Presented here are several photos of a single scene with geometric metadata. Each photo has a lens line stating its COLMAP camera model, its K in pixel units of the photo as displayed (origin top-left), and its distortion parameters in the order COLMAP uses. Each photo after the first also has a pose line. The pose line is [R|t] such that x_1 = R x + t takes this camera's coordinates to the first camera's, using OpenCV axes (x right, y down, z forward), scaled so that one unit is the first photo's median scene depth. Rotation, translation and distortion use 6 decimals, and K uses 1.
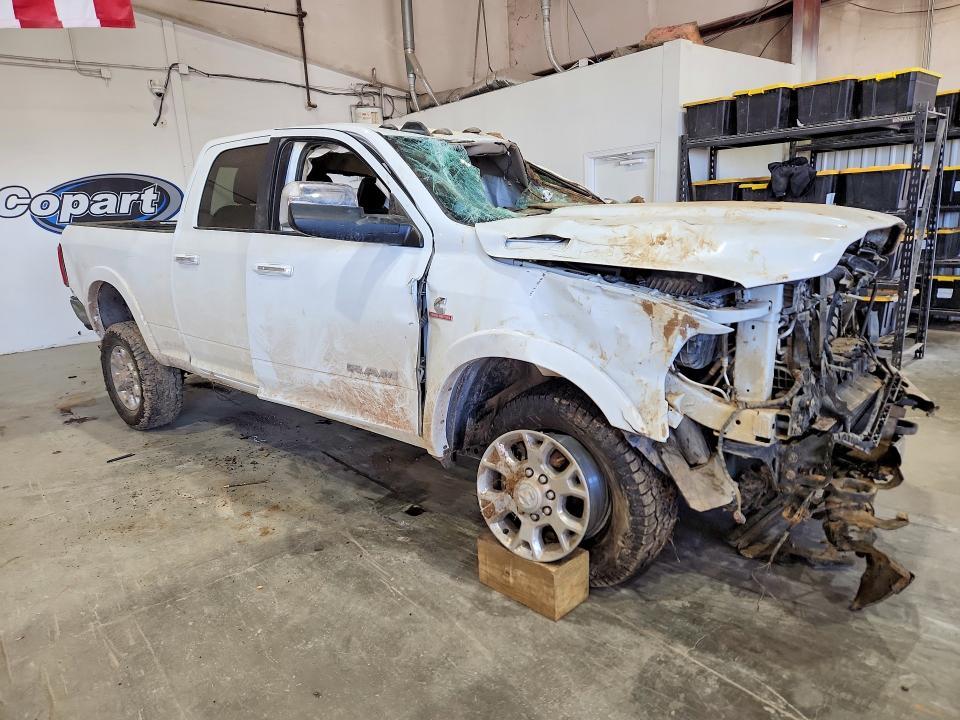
lens RADIAL K [[655.5, 0, 475.2], [0, 655.5, 358.6], [0, 0, 1]] dist [0.030937, -0.004661]
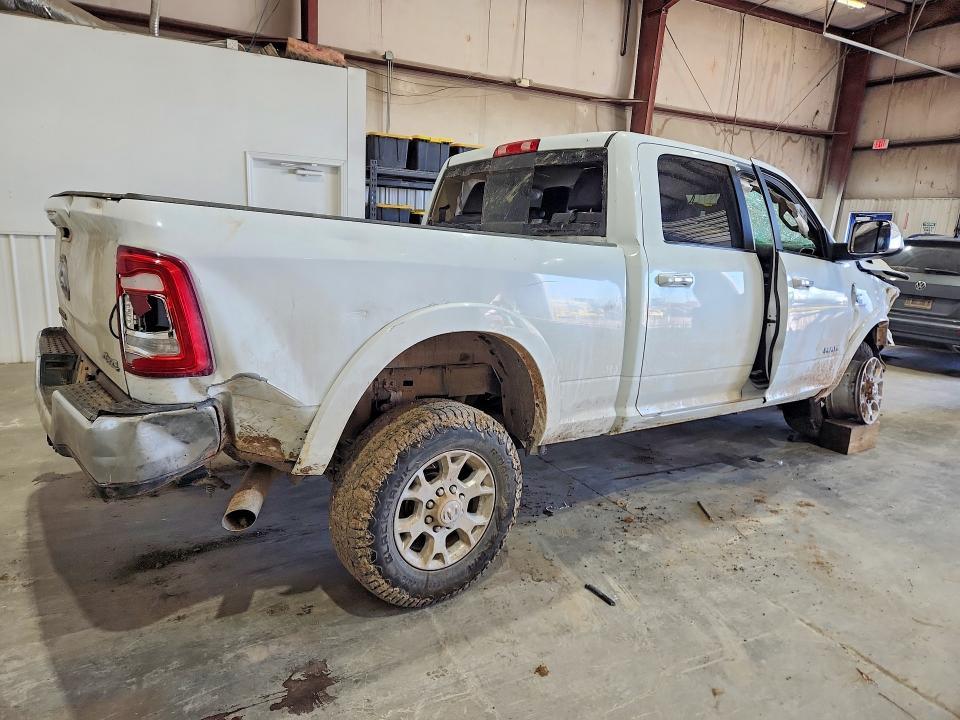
lens RADIAL K [[655.5, 0, 478.3], [0, 655.5, 364.5], [0, 0, 1]] dist [0.030937, -0.004661]
pose [[0.193844, -0.151818, 0.969214, -1.056434], [0.158677, 0.979796, 0.121740, -0.152287], [-0.968115, 0.130193, 0.214018, 0.877250]]
